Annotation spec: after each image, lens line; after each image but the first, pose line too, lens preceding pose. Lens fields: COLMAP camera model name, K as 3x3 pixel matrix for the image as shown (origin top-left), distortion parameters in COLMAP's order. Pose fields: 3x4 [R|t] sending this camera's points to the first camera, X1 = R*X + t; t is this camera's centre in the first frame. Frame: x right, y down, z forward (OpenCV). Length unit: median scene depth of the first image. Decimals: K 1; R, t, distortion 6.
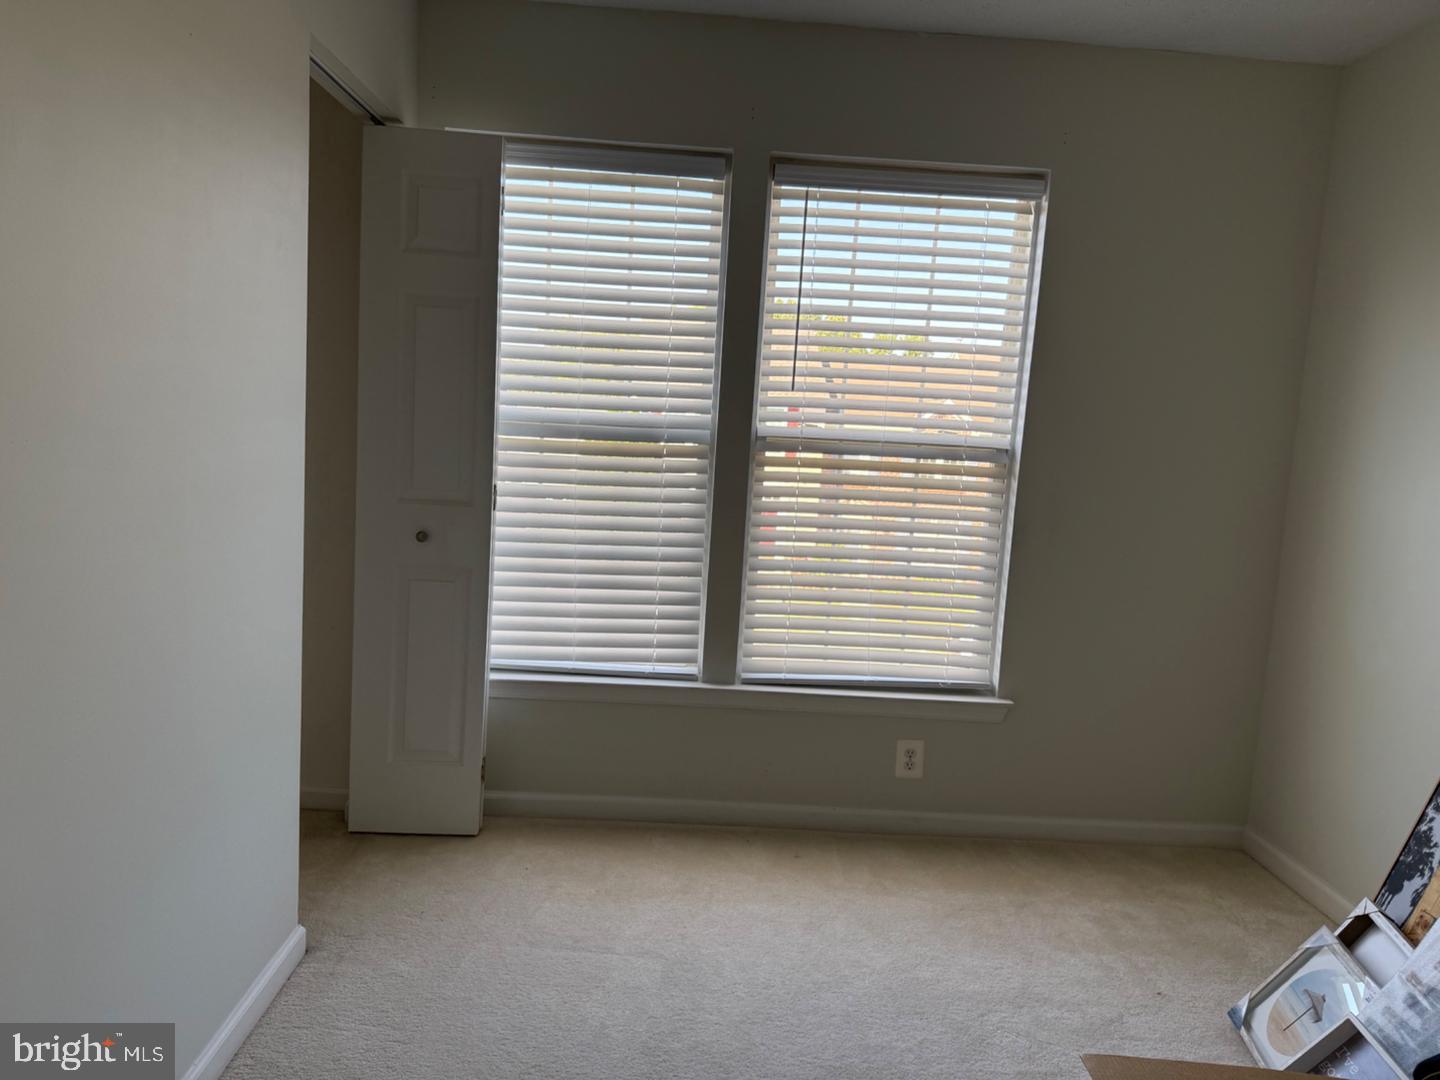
lens RADIAL K [[1021.8, 0, 720.0], [0, 1021.8, 540.0], [0, 0, 1]] dist [0.142943, -0.208836]
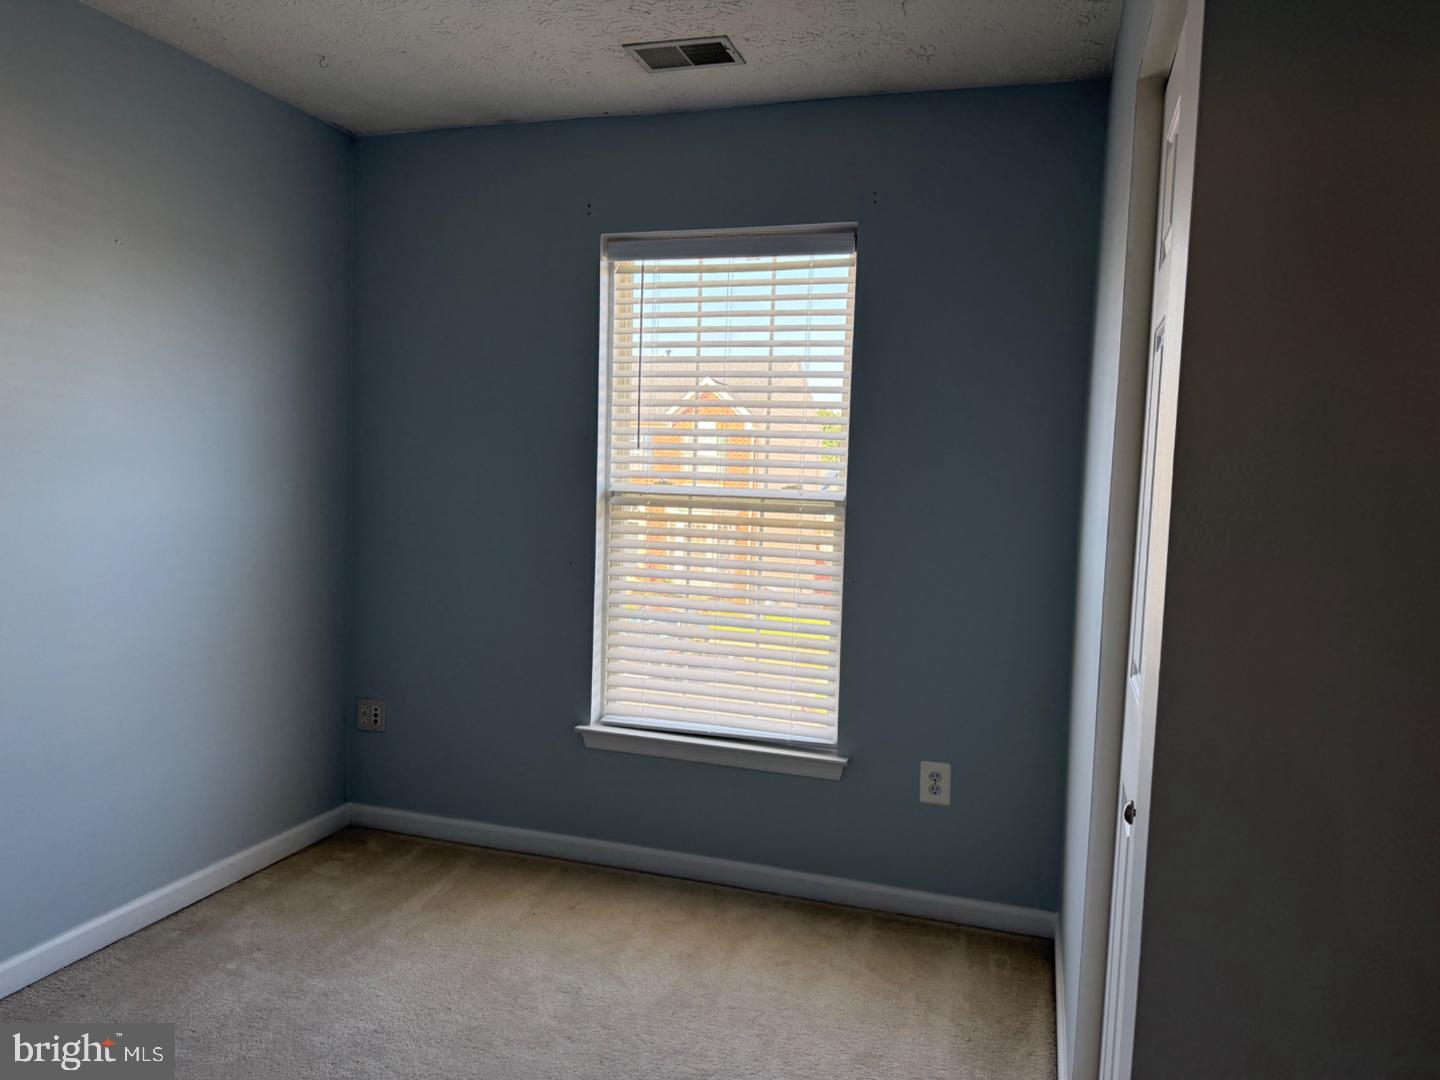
lens RADIAL K [[1021.8, 0, 720.0], [0, 1021.8, 540.0], [0, 0, 1]] dist [0.142943, -0.208836]
pose [[0.927590, -0.000167, -0.373600, 0.537854], [-0.028249, 0.997106, -0.070585, 0.021250], [0.372530, 0.076027, 0.924901, 0.051549]]
